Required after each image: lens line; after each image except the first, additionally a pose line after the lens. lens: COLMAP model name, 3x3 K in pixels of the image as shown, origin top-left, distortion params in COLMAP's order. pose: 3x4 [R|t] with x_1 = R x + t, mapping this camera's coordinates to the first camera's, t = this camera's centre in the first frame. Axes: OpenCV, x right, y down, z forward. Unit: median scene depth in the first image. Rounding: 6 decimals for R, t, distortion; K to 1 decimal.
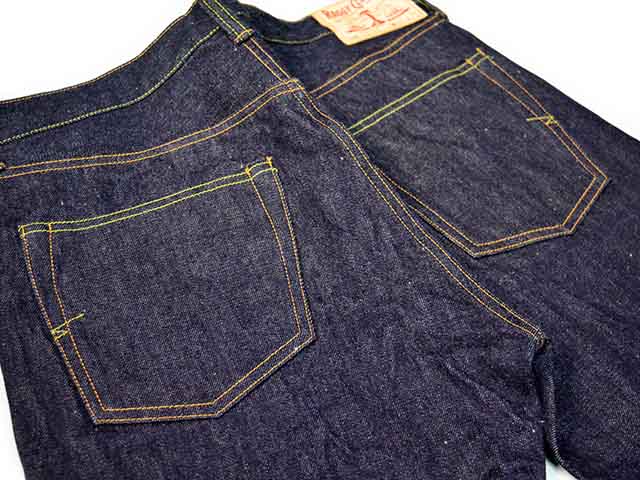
lens RADIAL K [[893.9, 0, 320.2], [0, 893.9, 240.2], [0, 0, 1]] dist [-0.006082, 0.000000]
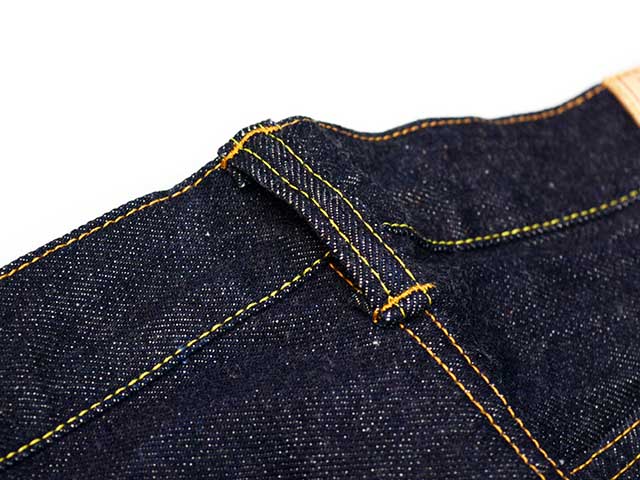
lens RADIAL K [[1530.9, 0, 320.0], [0, 1530.9, 240.0], [0, 0, 1]] dist [-0.131105, 0.000000]
pose [[0.983808, 0.155350, -0.089374, -0.073164], [-0.174841, 0.941518, -0.288053, -0.106672], [0.039399, 0.299015, 0.953435, 0.545687]]
